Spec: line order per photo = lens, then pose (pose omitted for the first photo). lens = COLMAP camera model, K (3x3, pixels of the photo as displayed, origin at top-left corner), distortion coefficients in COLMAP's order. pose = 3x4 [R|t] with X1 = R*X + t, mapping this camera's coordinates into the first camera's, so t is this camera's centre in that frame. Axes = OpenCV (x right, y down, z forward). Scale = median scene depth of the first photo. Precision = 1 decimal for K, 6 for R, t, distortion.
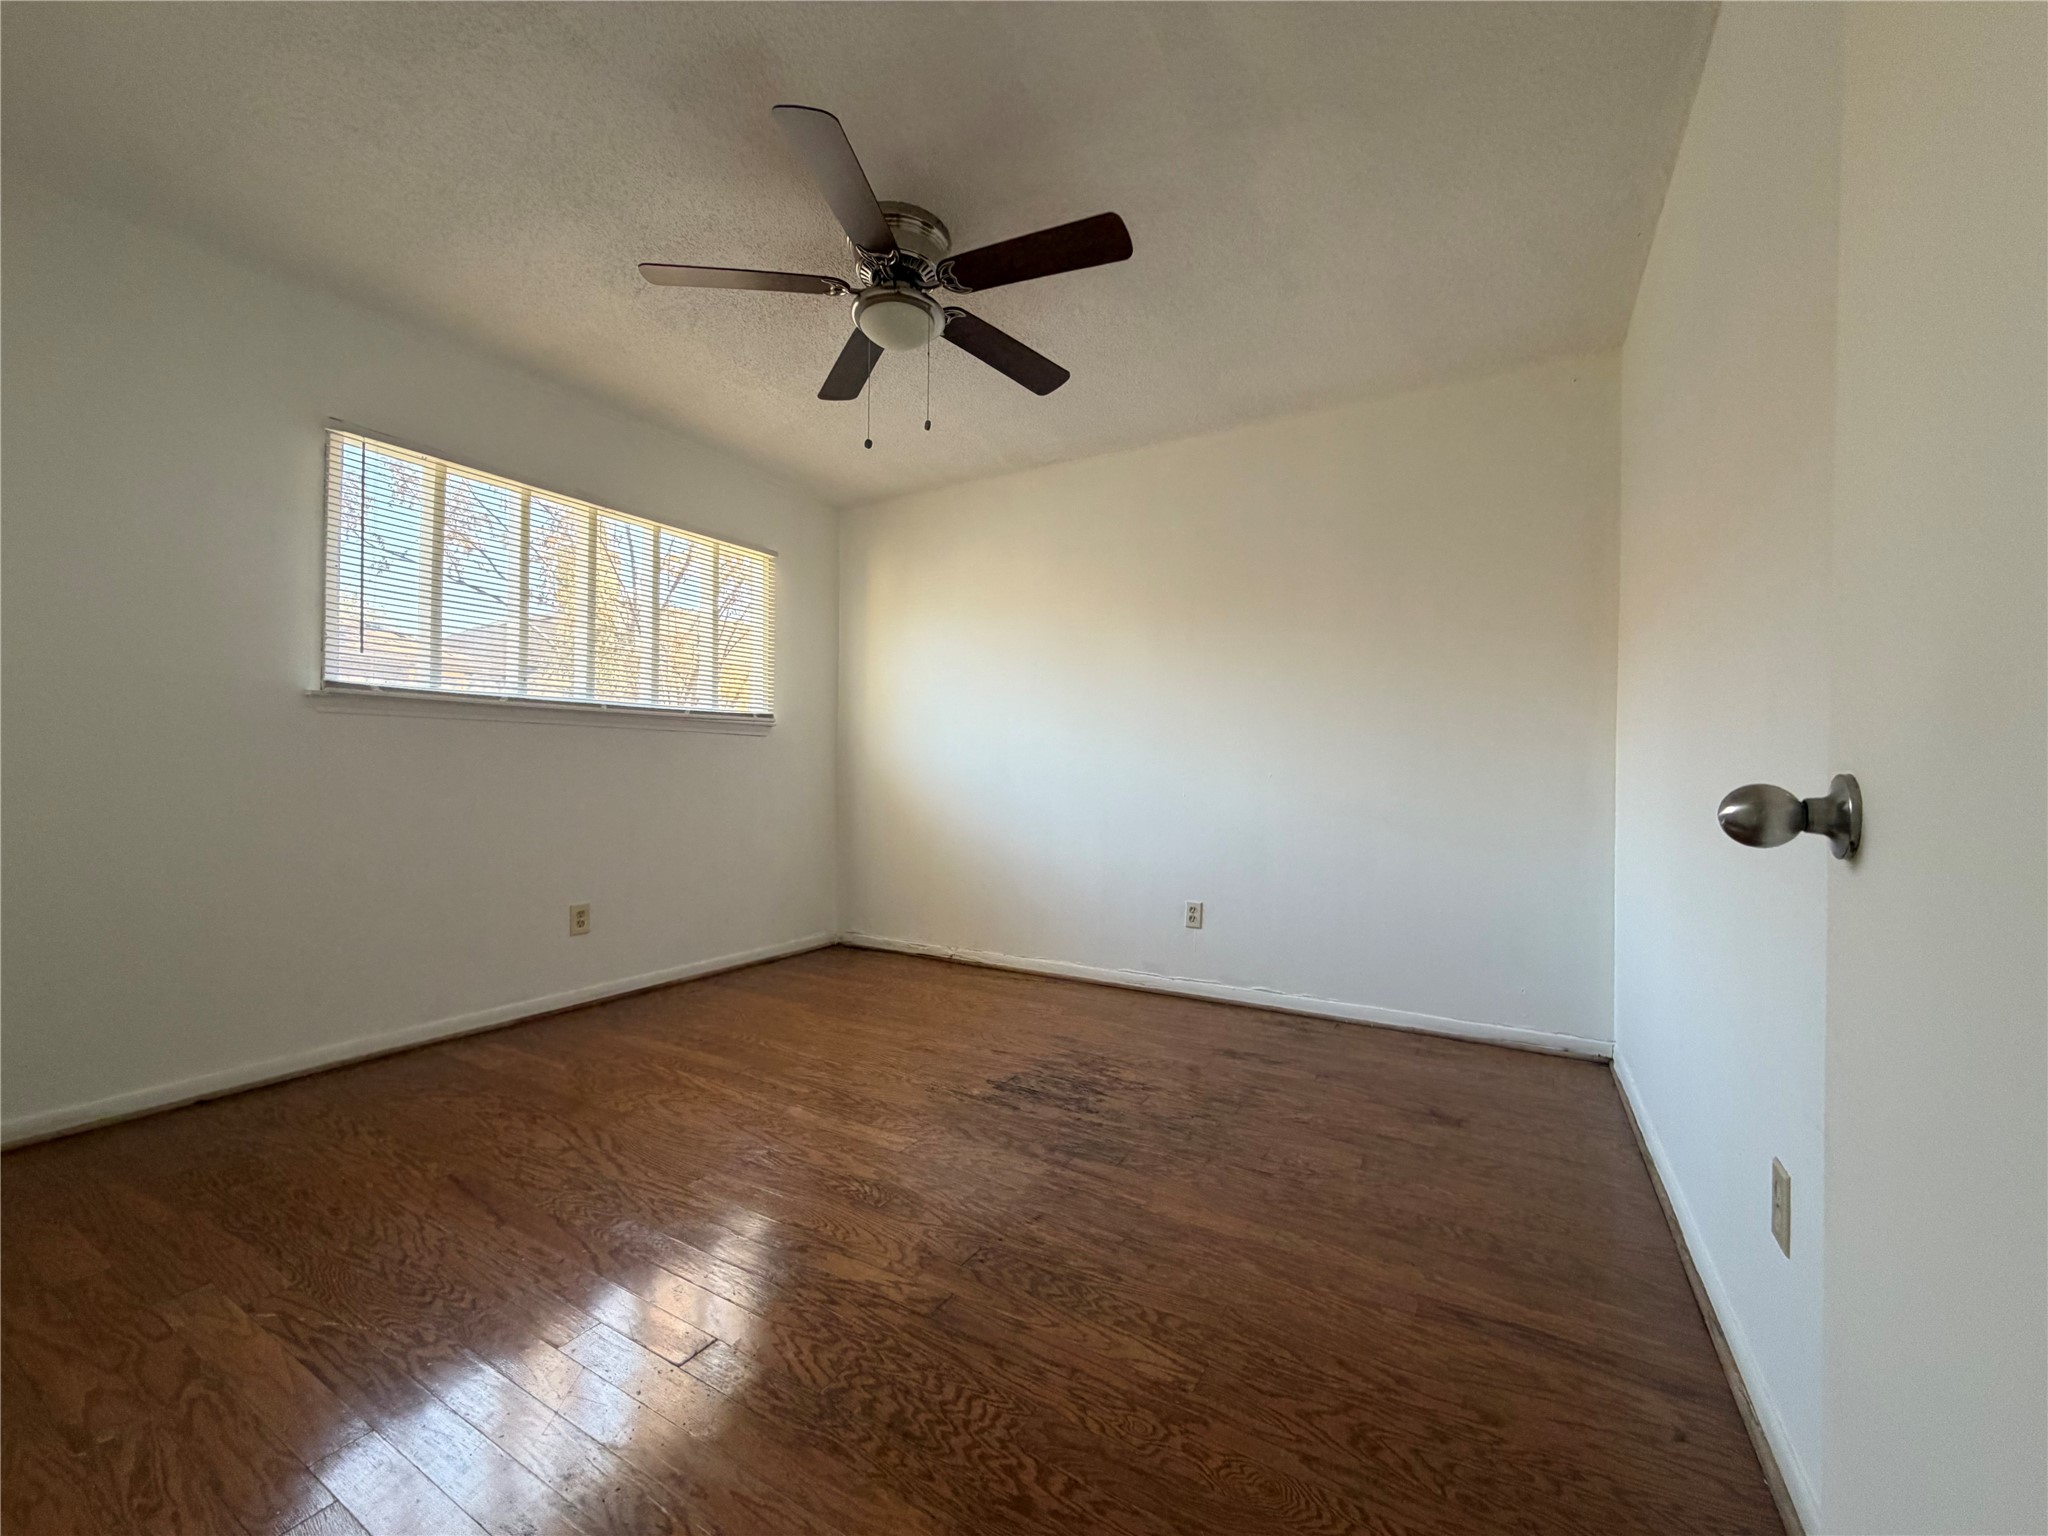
lens RADIAL K [[812.8, 0, 1021.2], [0, 812.8, 769.7], [0, 0, 1]] dist [0.000321, 0.000070]
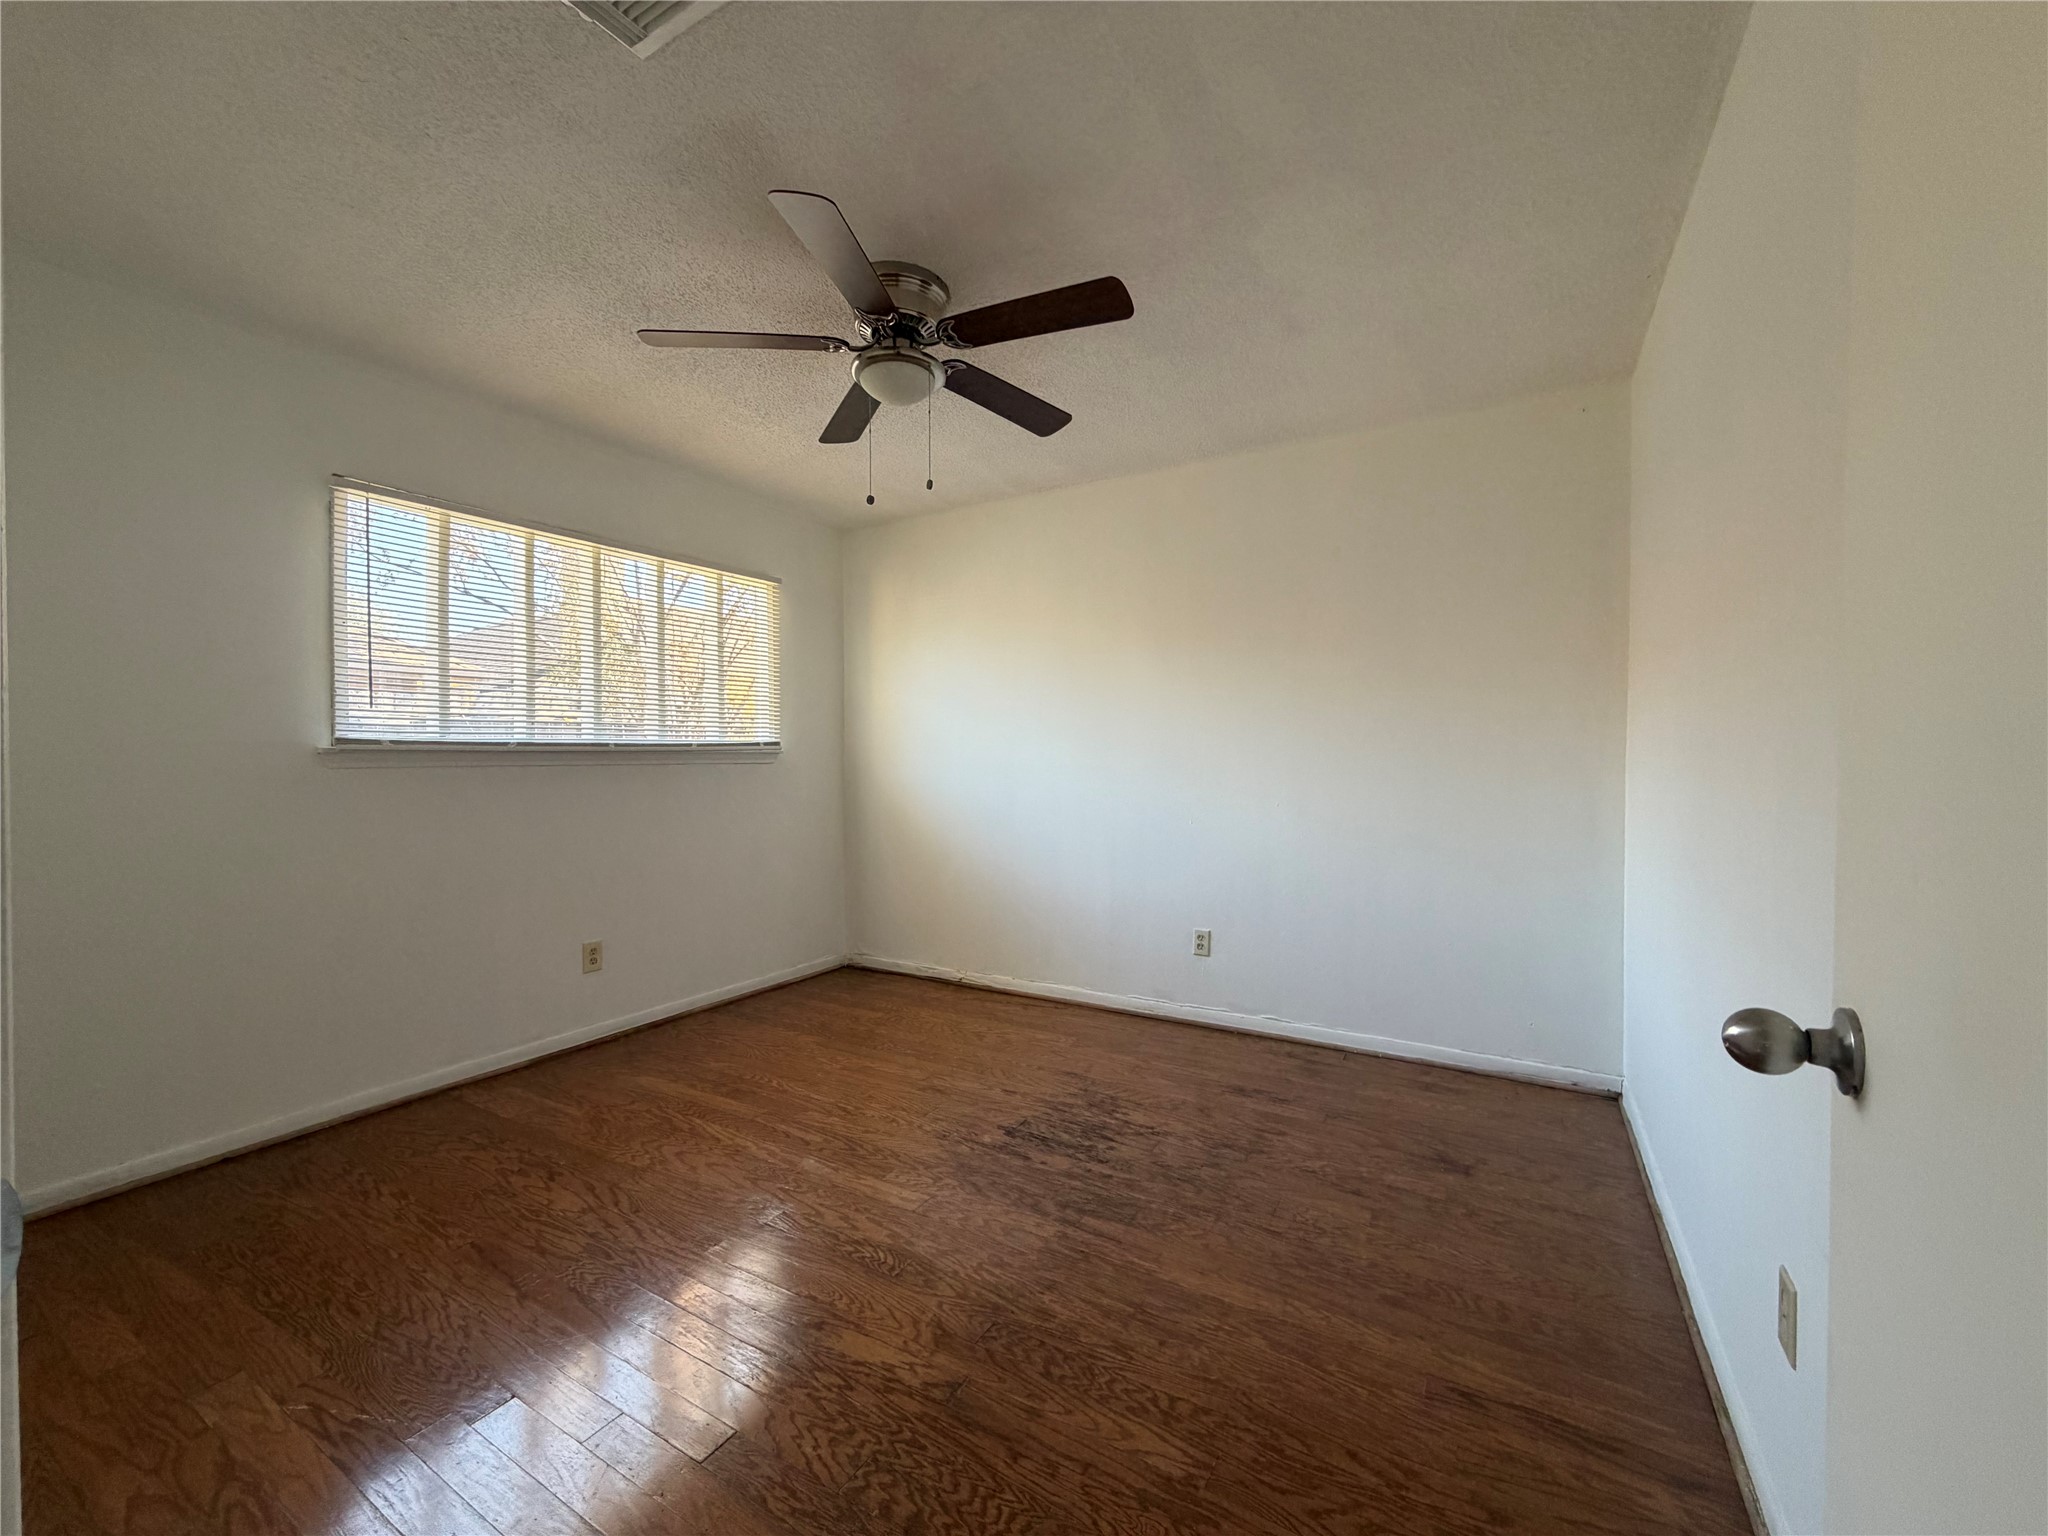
lens RADIAL K [[813.0, 0, 1021.1], [0, 813.0, 766.6], [0, 0, 1]] dist [0.000303, -0.000097]
pose [[0.999878, -0.012928, -0.008802, 0.001786], [0.013081, 0.999759, 0.017604, -0.100828], [0.008573, -0.017717, 0.999806, -0.001700]]
